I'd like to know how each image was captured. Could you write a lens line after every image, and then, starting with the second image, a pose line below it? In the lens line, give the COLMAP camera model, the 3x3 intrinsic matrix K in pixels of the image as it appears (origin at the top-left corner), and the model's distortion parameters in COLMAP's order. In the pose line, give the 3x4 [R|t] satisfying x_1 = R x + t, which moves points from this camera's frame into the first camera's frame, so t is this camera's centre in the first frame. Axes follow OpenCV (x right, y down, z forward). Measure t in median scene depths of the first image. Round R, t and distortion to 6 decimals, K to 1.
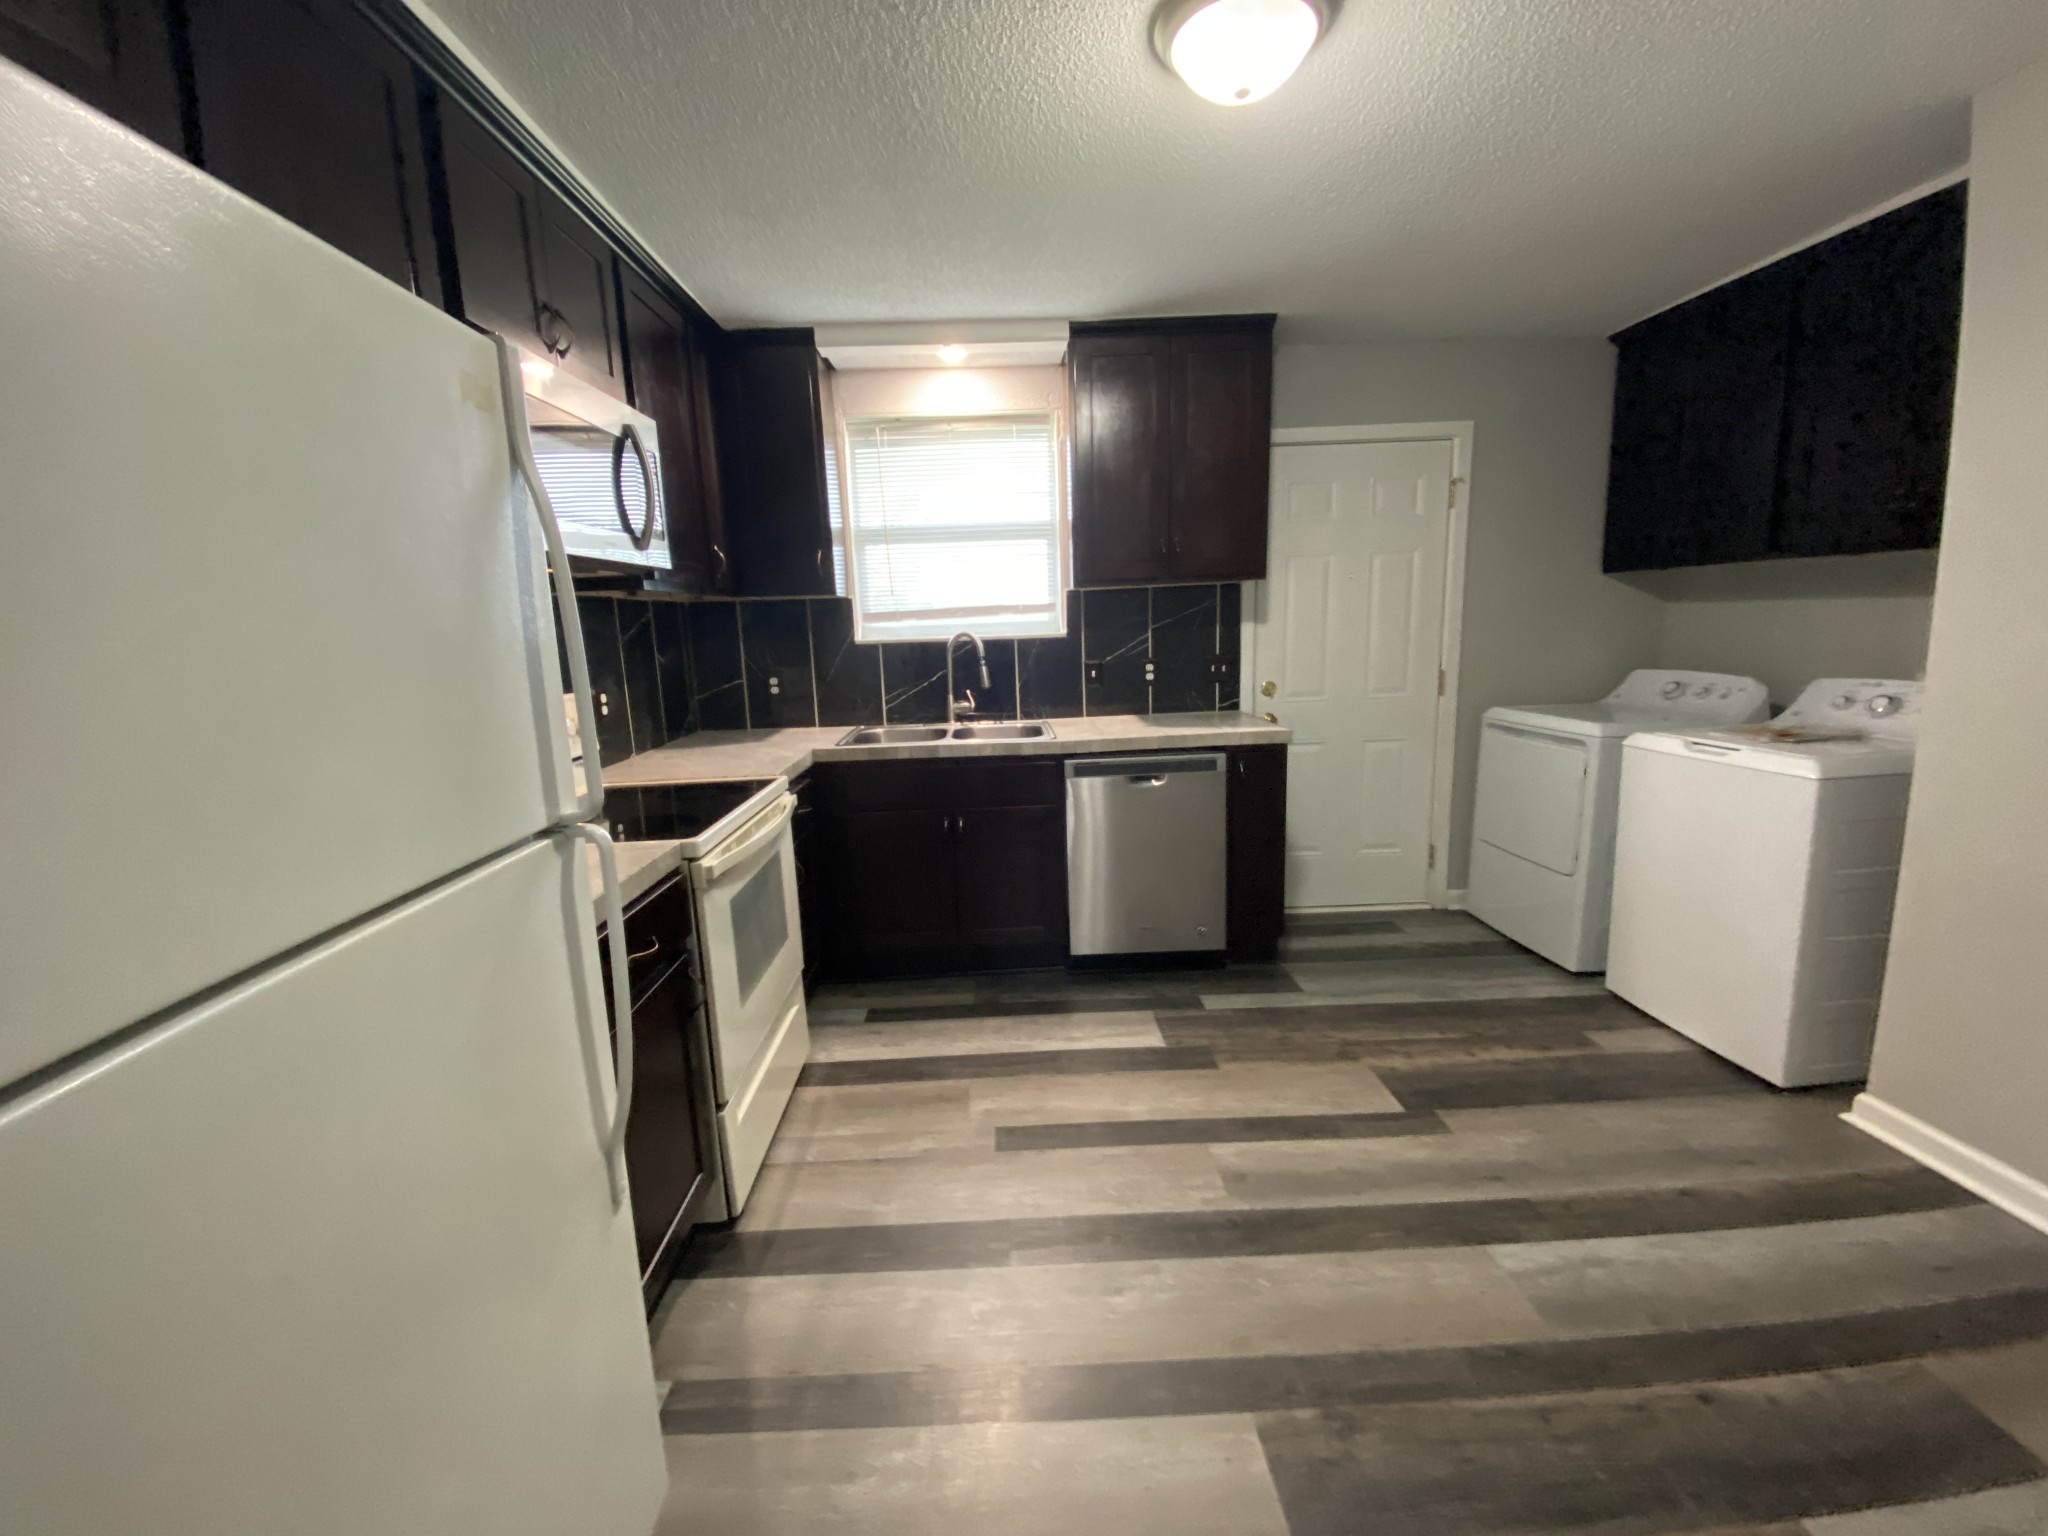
lens RADIAL K [[825.1, 0, 1013.6], [0, 825.1, 770.5], [0, 0, 1]] dist [0.020622, -0.021314]
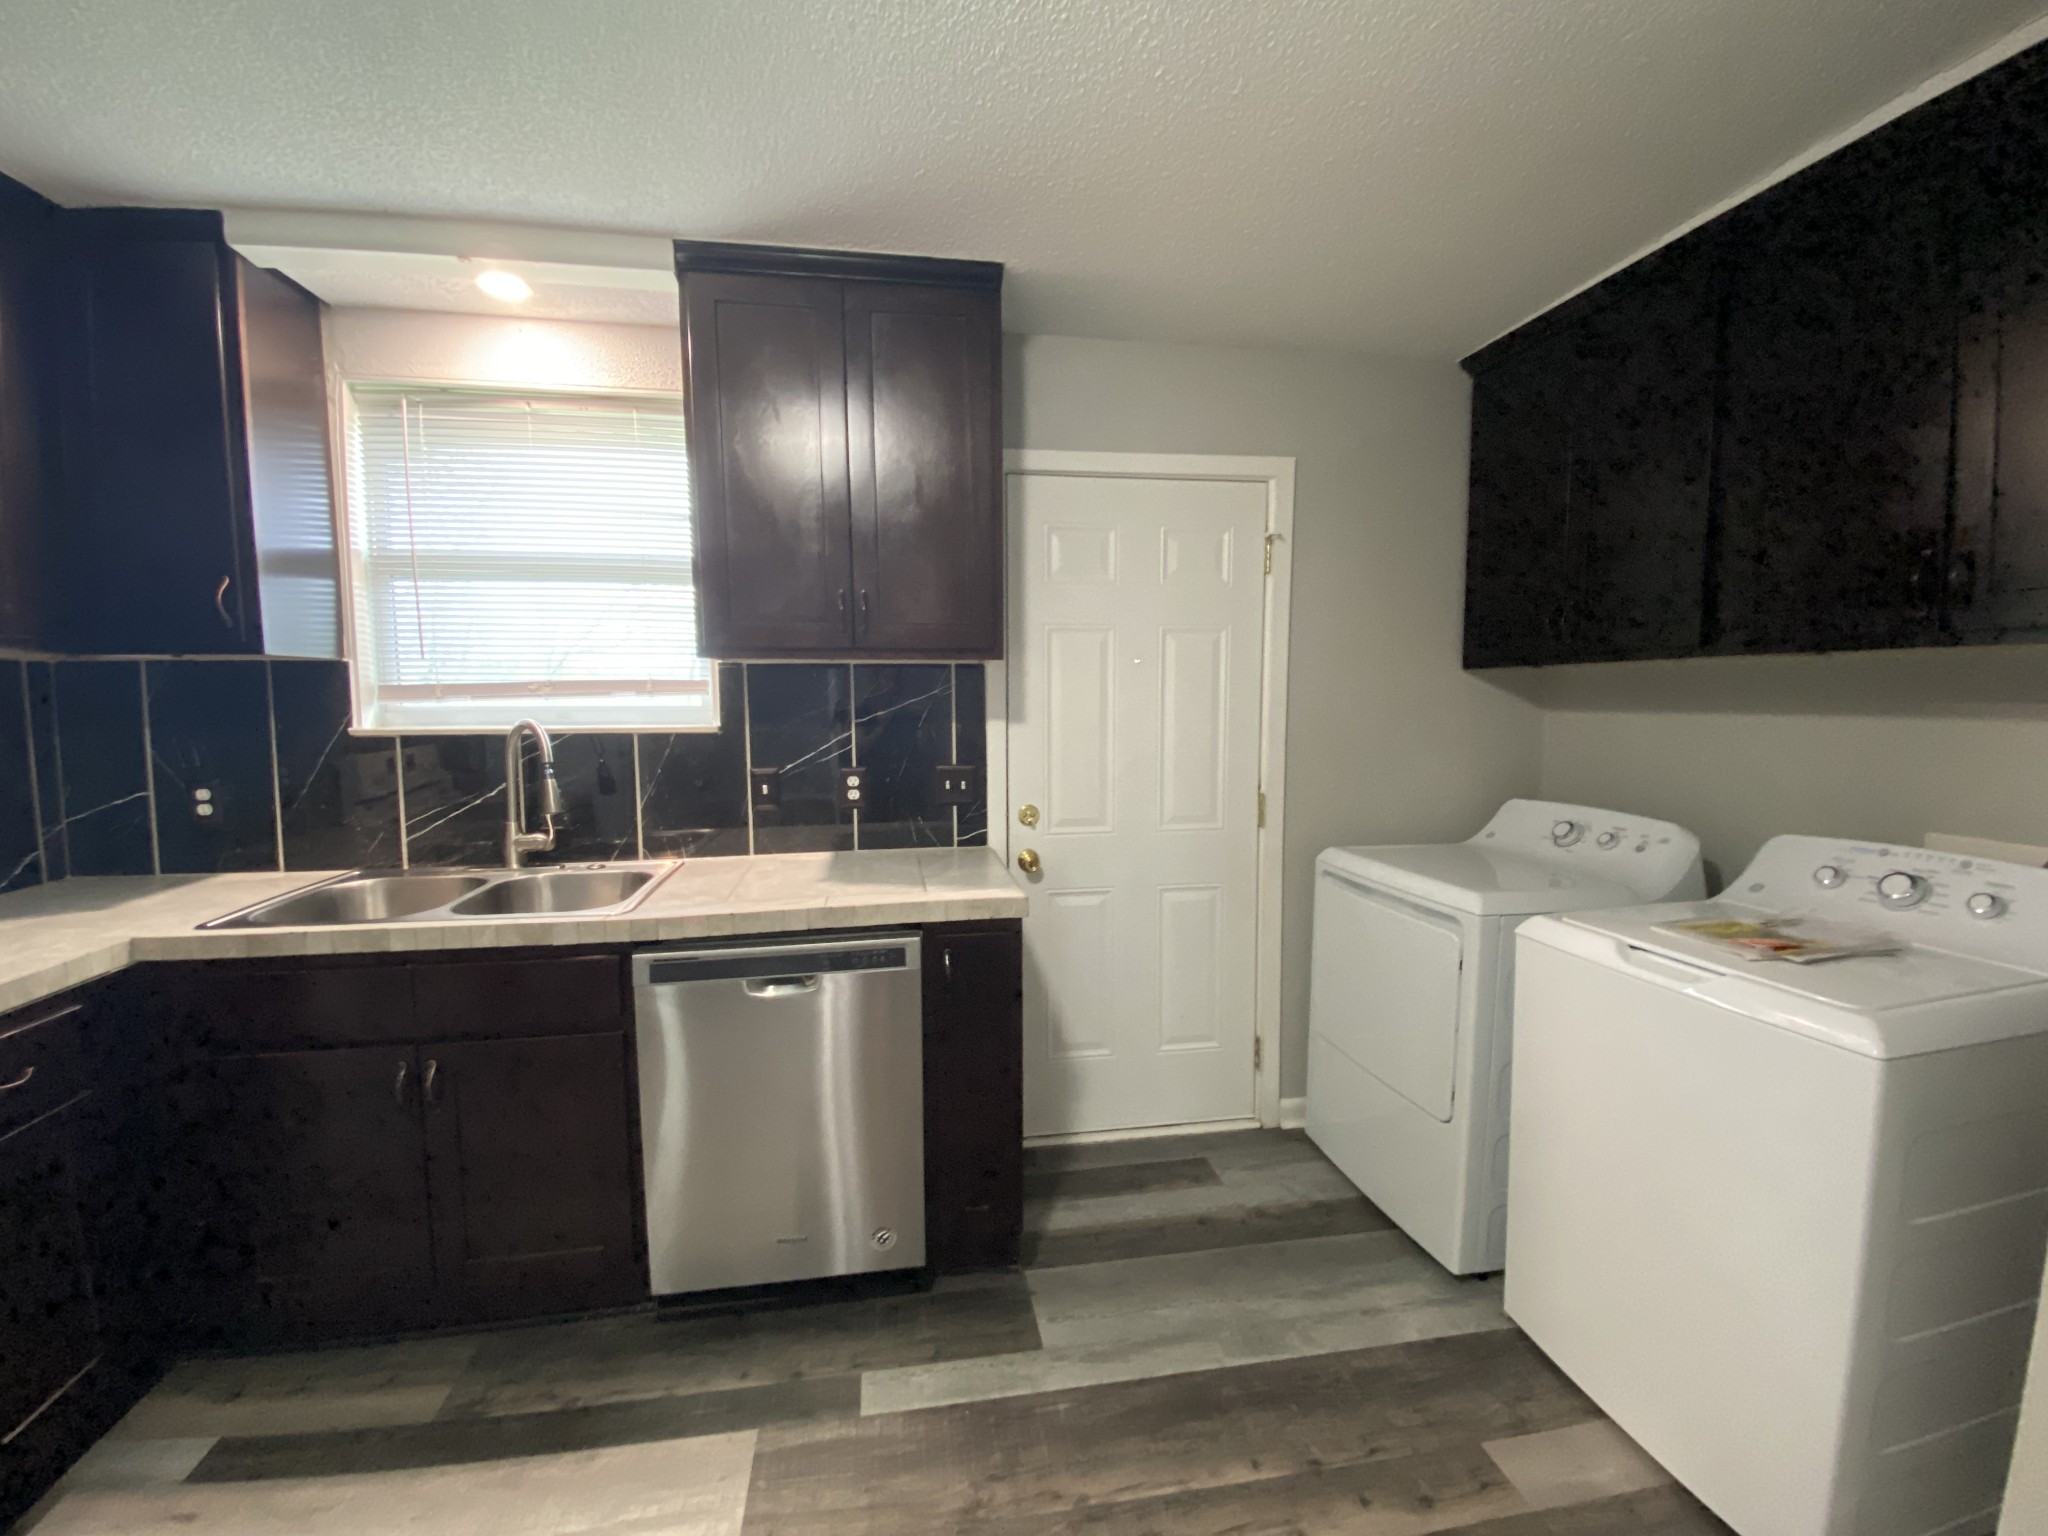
lens RADIAL K [[825.1, 0, 1013.6], [0, 825.1, 770.5], [0, 0, 1]] dist [0.020622, -0.021314]
pose [[0.989237, 0.020452, 0.144885, 0.213536], [-0.006887, 0.995594, -0.093511, -0.078144], [-0.146159, 0.091507, 0.985020, 0.347225]]
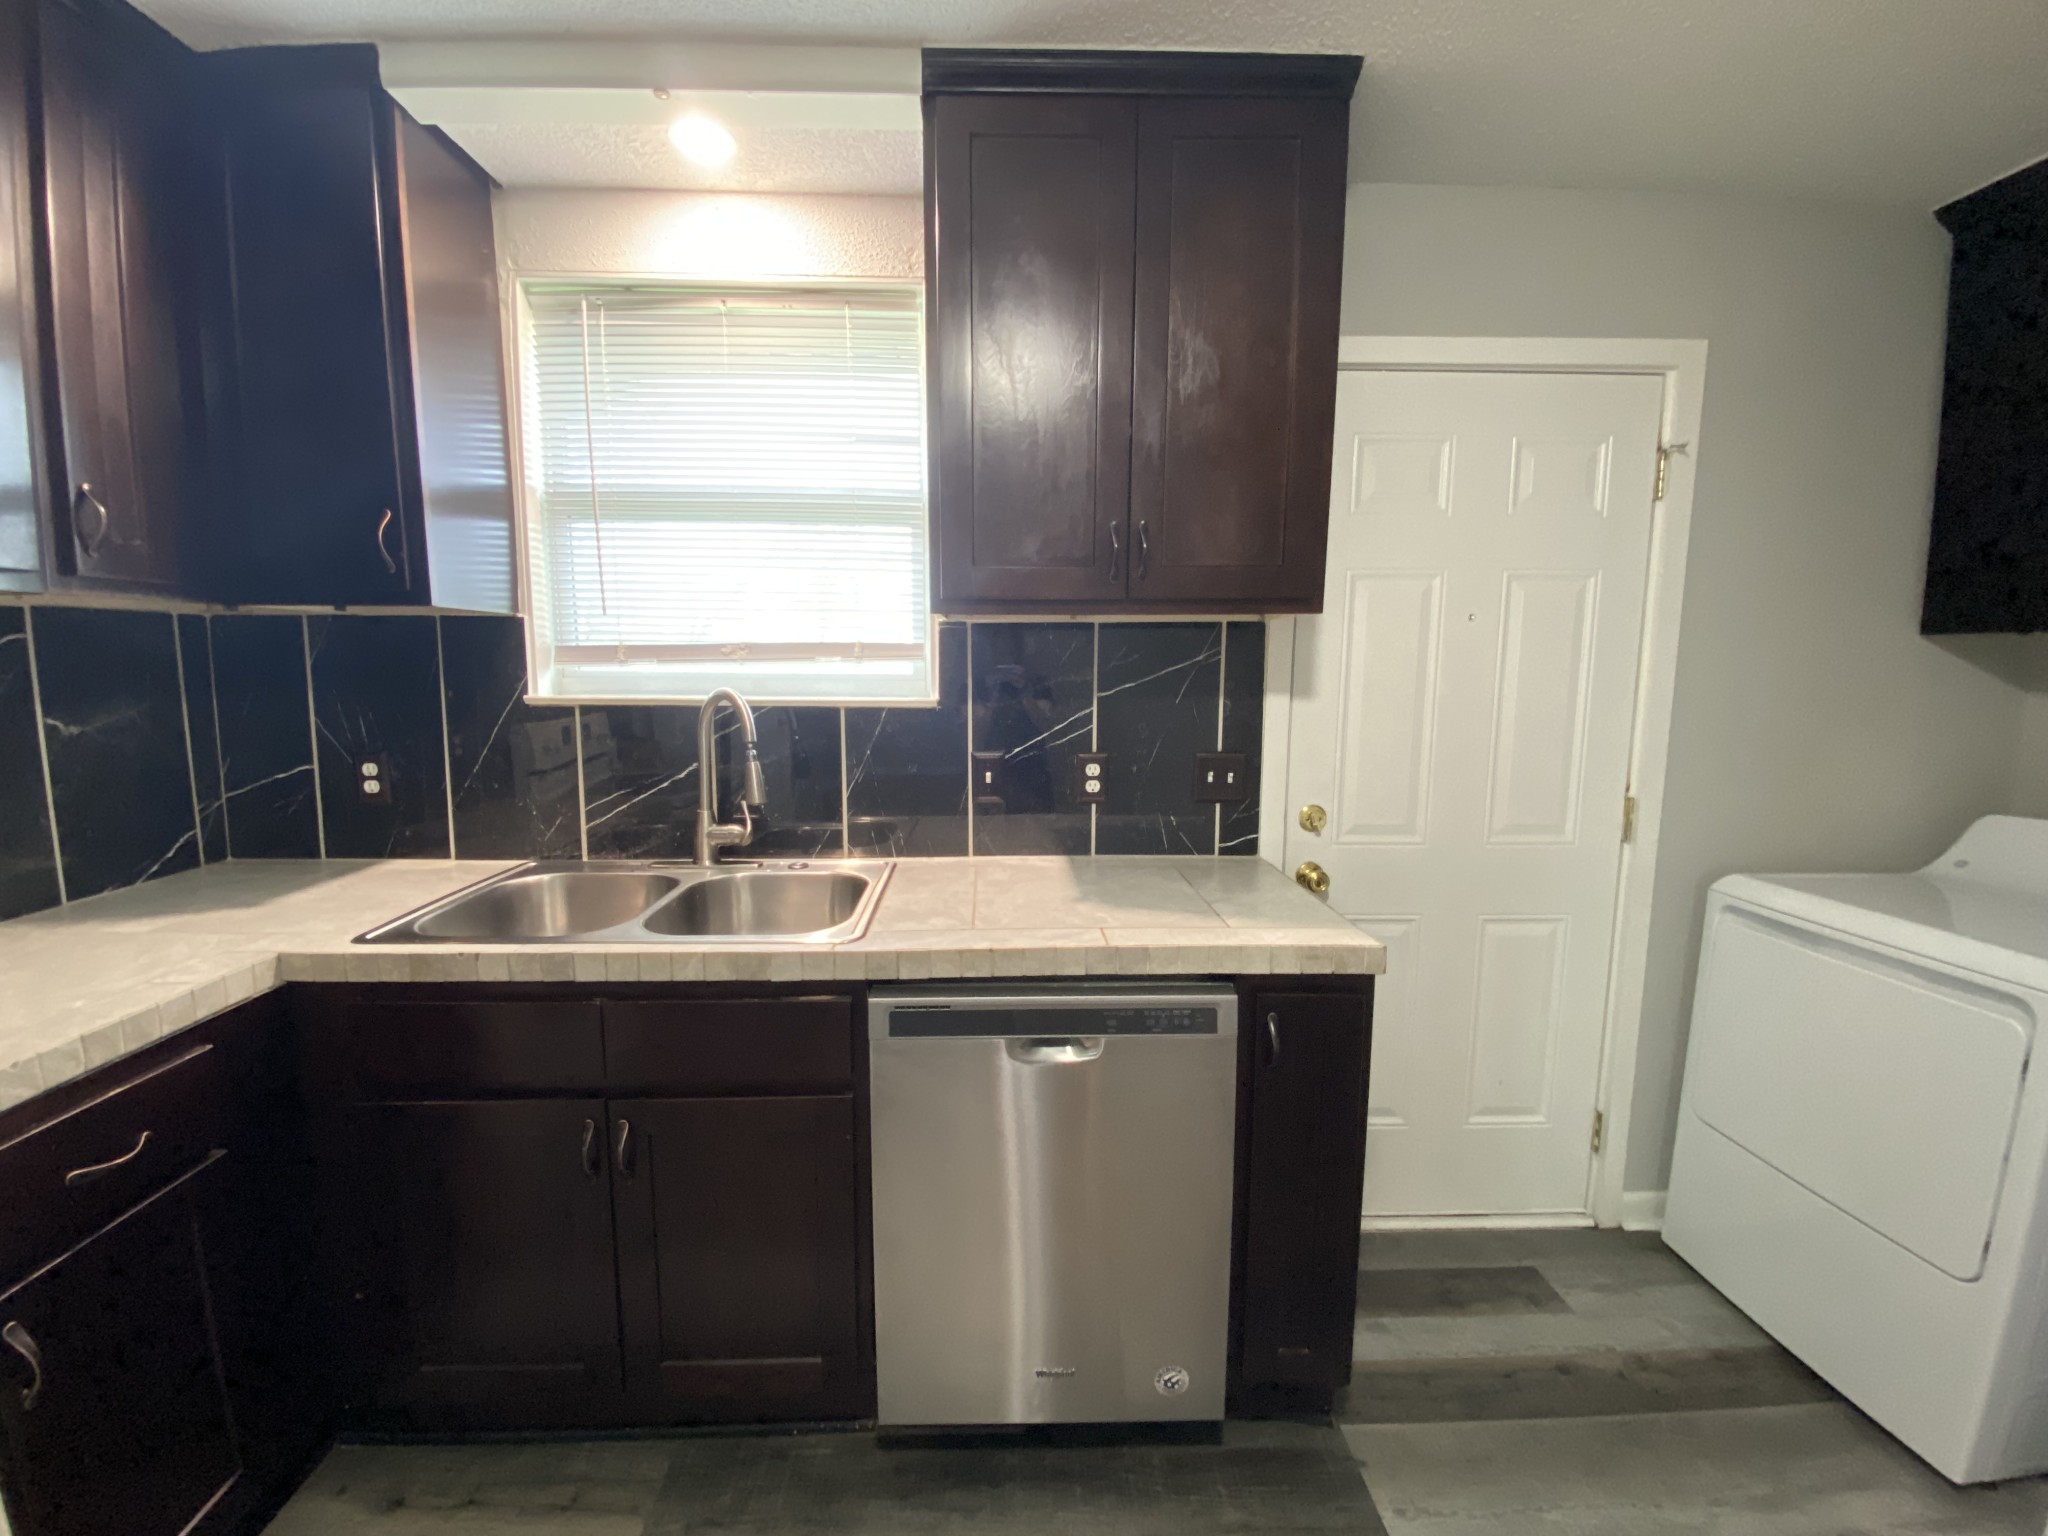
lens RADIAL K [[825.1, 0, 1013.6], [0, 825.1, 770.5], [0, 0, 1]] dist [0.020622, -0.021314]
pose [[0.999109, 0.040451, 0.012033, 0.115597], [-0.039718, 0.997644, -0.055945, -0.099775], [-0.014268, 0.055417, 0.998361, 0.501505]]
